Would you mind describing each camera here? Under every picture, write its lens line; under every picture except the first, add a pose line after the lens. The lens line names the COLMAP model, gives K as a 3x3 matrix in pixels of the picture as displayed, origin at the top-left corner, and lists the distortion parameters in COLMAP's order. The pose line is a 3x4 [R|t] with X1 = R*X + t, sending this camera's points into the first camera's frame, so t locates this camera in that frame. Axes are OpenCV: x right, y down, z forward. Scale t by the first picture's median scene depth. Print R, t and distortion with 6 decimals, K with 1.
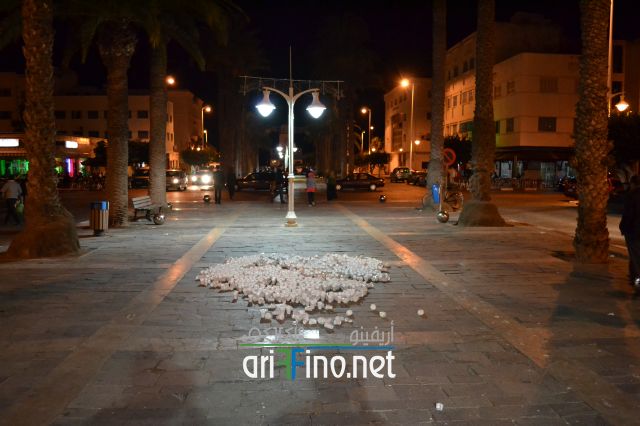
lens RADIAL K [[552.8, 0, 320.5], [0, 552.8, 224.1], [0, 0, 1]] dist [-0.085187, 0.008550]
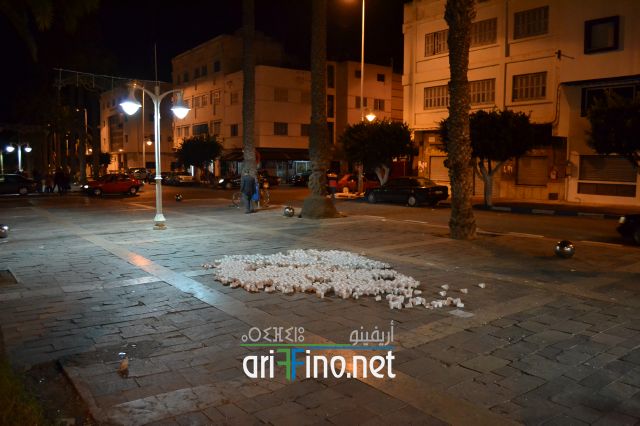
lens RADIAL K [[513.4, 0, 321.4], [0, 513.4, 224.7], [0, 0, 1]] dist [-0.083038, 0.000118]
pose [[0.842598, -0.062096, 0.534951, -0.264788], [0.056382, 0.998043, 0.027044, -0.010902], [-0.535583, 0.007374, 0.844450, 0.081964]]
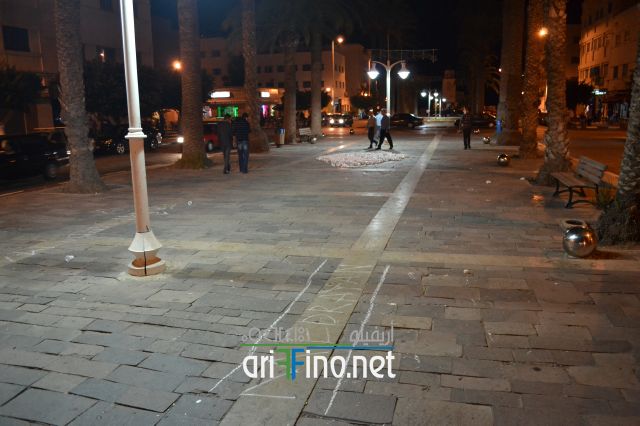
lens RADIAL K [[513.4, 0, 321.4], [0, 513.4, 224.7], [0, 0, 1]] dist [-0.083038, 0.000118]
pose [[0.948614, 0.050812, -0.312329, 0.227859], [-0.013575, 0.992649, 0.120264, 0.054445], [0.316144, -0.109844, 0.942331, -0.497368]]
